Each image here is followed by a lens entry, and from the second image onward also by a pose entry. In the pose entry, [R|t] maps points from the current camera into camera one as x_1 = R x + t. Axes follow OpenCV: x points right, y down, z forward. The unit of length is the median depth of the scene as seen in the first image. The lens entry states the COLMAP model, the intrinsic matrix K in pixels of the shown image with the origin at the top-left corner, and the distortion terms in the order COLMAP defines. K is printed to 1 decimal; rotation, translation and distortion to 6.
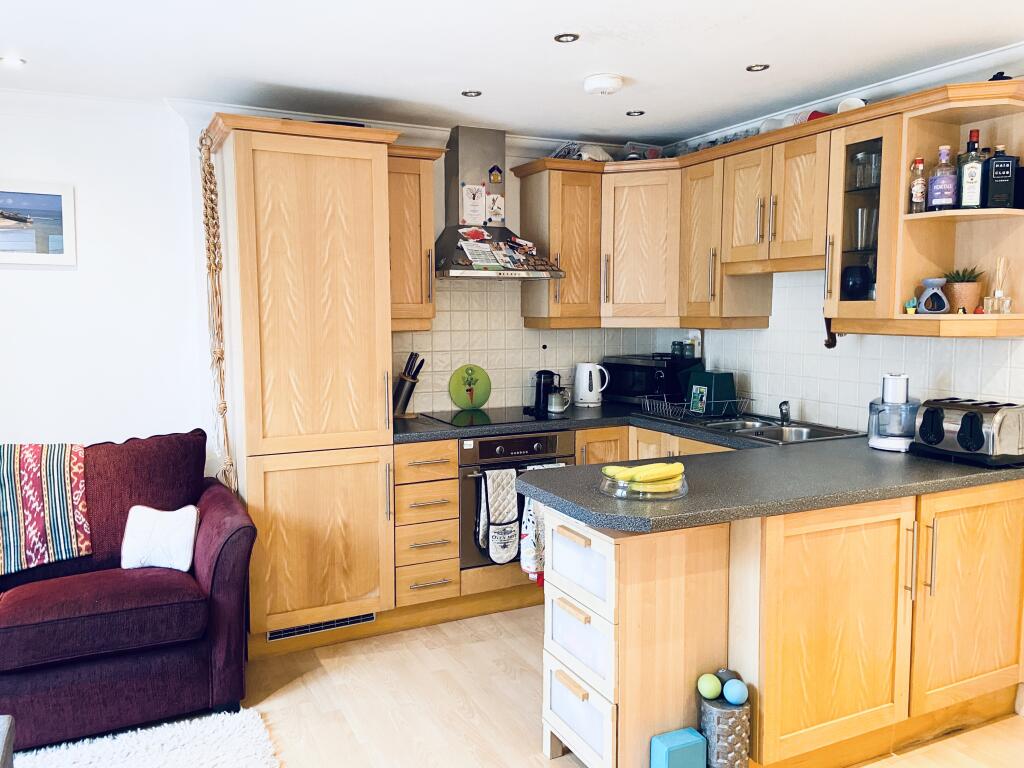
lens RADIAL K [[778.3, 0, 511.4], [0, 778.3, 388.3], [0, 0, 1]] dist [-0.008436, -0.002431]
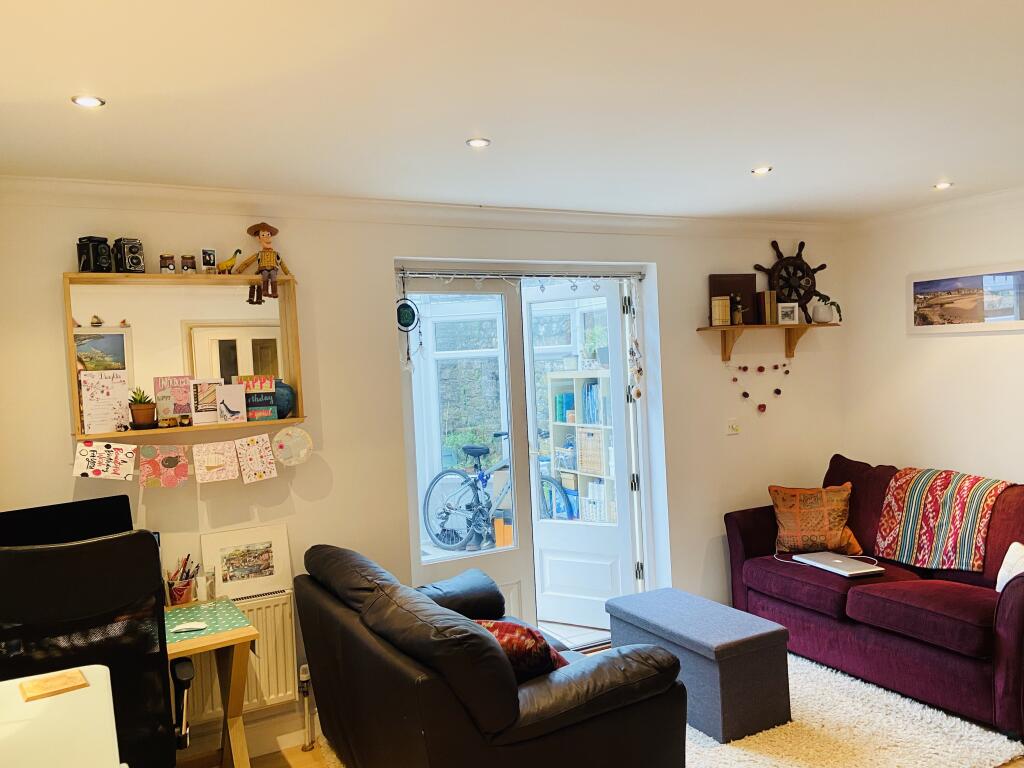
lens RADIAL K [[778.3, 0, 511.8], [0, 778.3, 382.4], [0, 0, 1]] dist [-0.008436, -0.002431]
pose [[0.063023, 0.029087, -0.997588, 0.623344], [-0.050987, 0.998364, 0.025889, -0.078405], [0.996709, 0.049233, 0.064403, 0.174141]]
